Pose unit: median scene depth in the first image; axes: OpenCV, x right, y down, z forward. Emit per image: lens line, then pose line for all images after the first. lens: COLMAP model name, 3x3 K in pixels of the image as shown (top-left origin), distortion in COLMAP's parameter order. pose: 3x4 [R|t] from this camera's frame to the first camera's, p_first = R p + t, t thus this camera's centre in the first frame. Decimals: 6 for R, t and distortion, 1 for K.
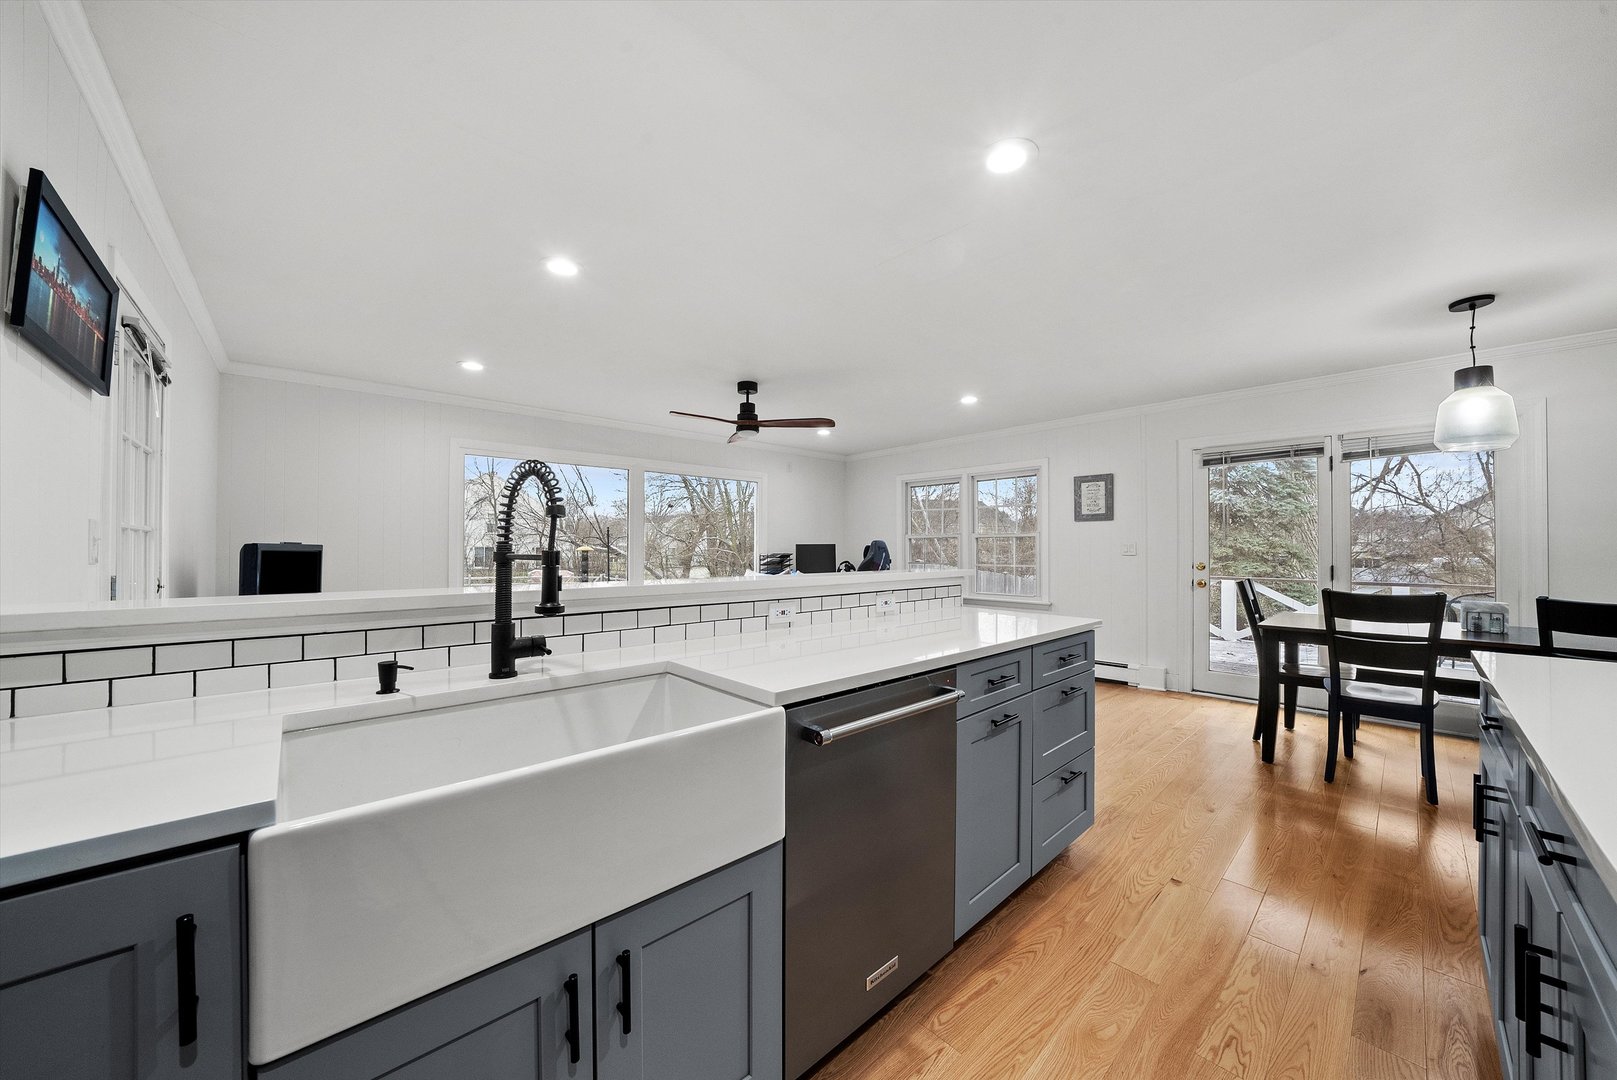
lens RADIAL K [[561.8, 0, 808.5], [0, 561.8, 540.0], [0, 0, 1]] dist [-0.024642, 0.000030]
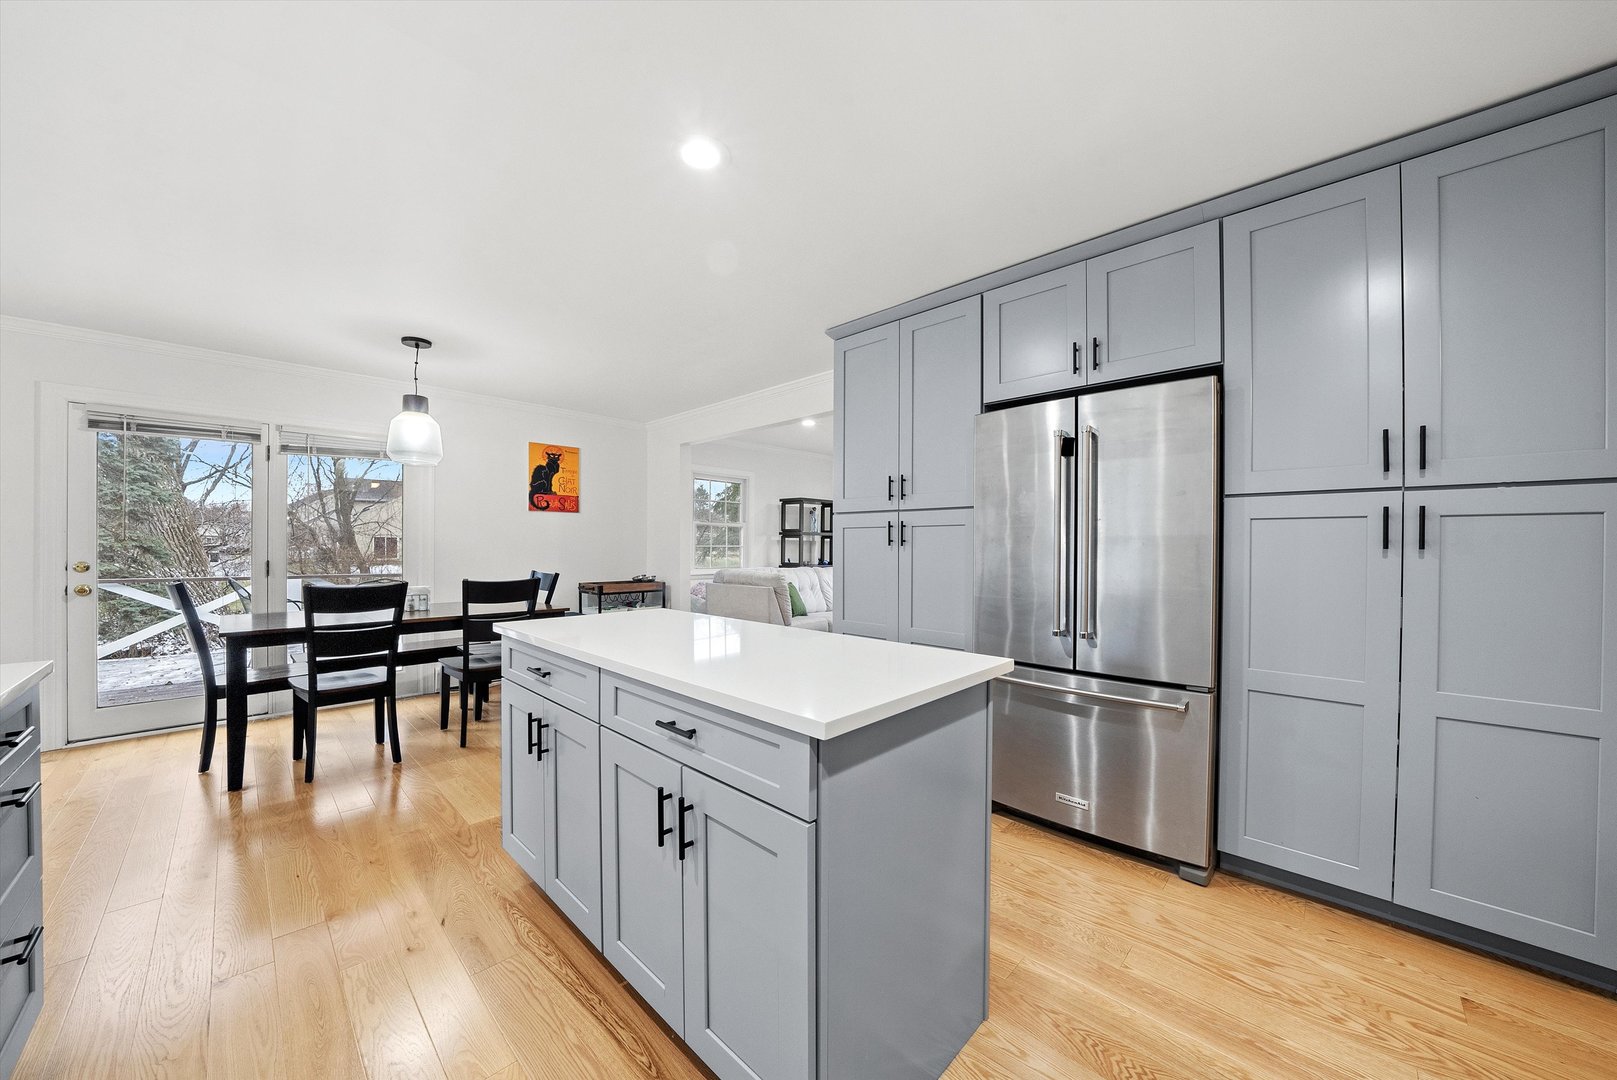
lens RADIAL K [[567.7, 0, 805.3], [0, 567.7, 550.3], [0, 0, 1]] dist [-0.018566, 0.000173]
pose [[-0.054544, -0.009569, 0.998466, -0.056799], [-0.020099, 0.999762, 0.008484, 0.001412], [-0.998309, -0.019605, -0.054723, 0.115421]]
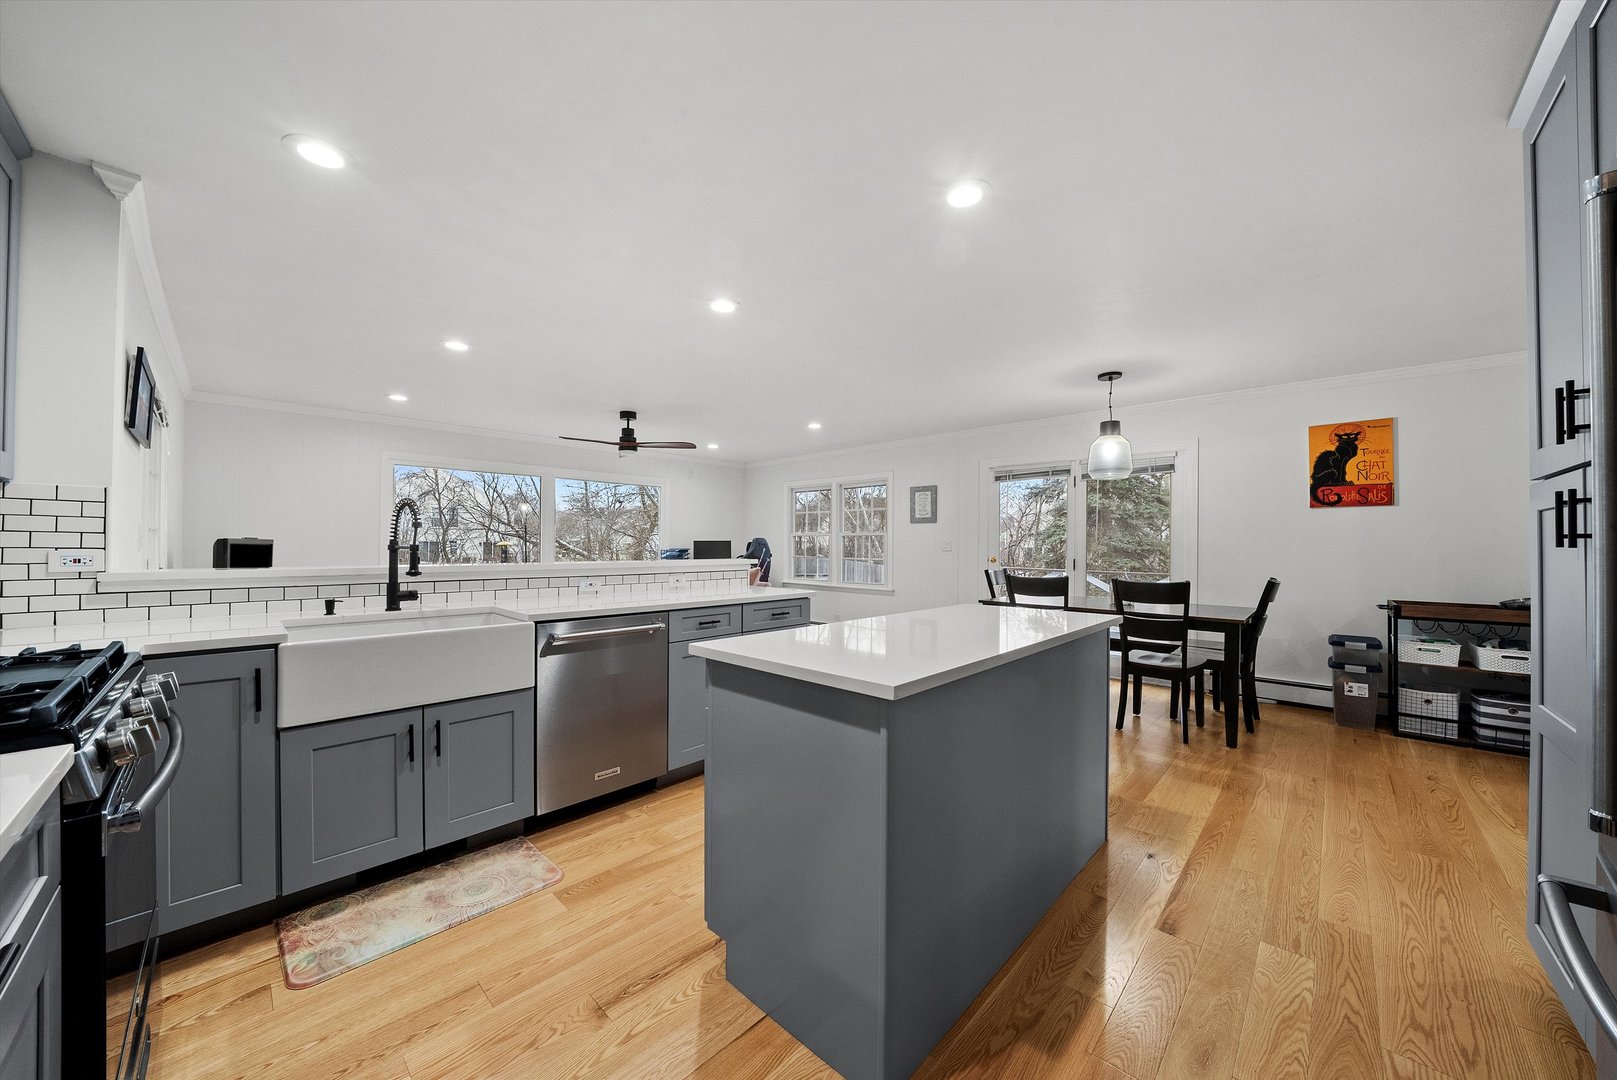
lens RADIAL K [[561.8, 0, 808.5], [0, 561.8, 540.0], [0, 0, 1]] dist [-0.024642, 0.000030]
pose [[0.997490, 0.004923, 0.070639, 0.206377], [-0.005422, 0.999962, 0.006885, -0.004662], [-0.070603, -0.007251, 0.997478, -0.277792]]
